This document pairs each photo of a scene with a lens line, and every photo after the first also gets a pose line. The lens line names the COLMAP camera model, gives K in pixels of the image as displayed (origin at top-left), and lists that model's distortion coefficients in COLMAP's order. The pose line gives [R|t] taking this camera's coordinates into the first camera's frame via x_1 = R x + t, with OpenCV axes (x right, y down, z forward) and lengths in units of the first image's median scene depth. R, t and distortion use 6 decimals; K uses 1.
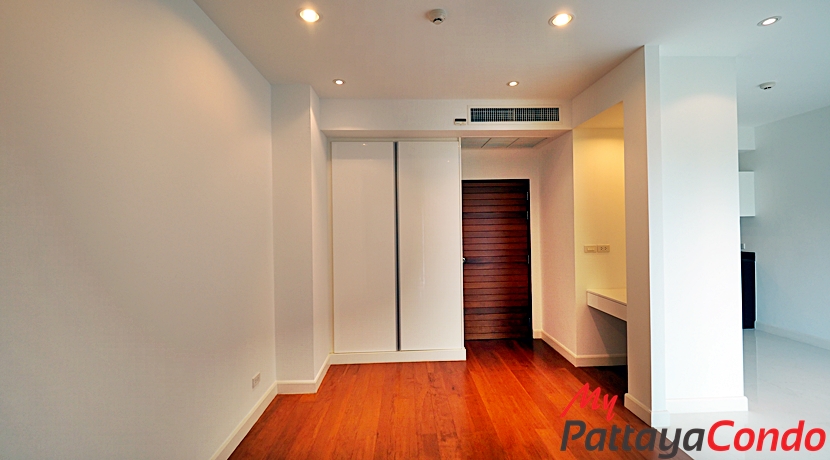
lens RADIAL K [[352.5, 0, 415.9], [0, 352.5, 223.7], [0, 0, 1]] dist [0.000771, -0.002505]
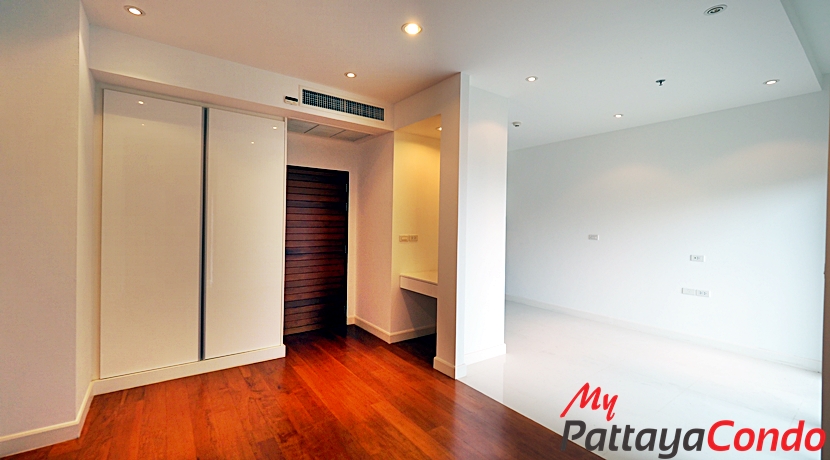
lens RADIAL K [[352.5, 0, 416.4], [0, 352.5, 225.9], [0, 0, 1]] dist [0.000771, -0.002505]
pose [[0.825488, 0.026264, 0.563808, -0.116620], [-0.039182, 0.999173, 0.010822, 0.016327], [-0.563057, -0.031024, 0.825835, 0.038421]]
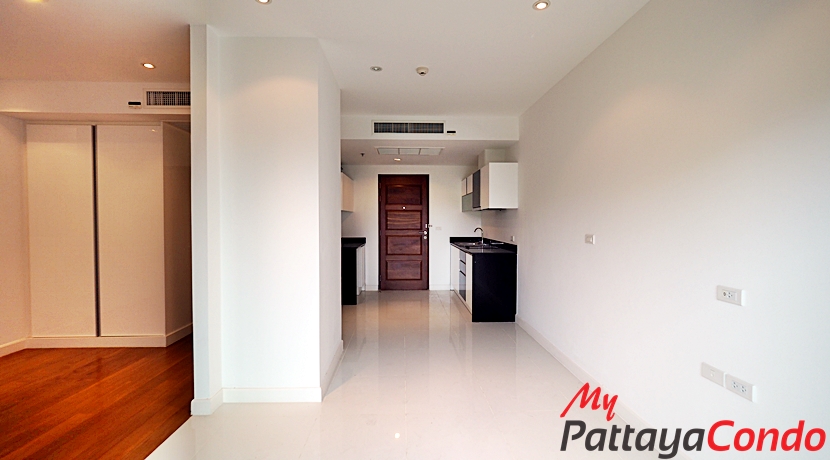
lens RADIAL K [[352.5, 0, 411.3], [0, 352.5, 227.3], [0, 0, 1]] dist [0.000771, -0.002505]
pose [[0.999835, 0.017319, -0.005554, 0.903895], [-0.017132, 0.999338, 0.032097, 0.004772], [0.006107, -0.031997, 0.999469, 0.018309]]
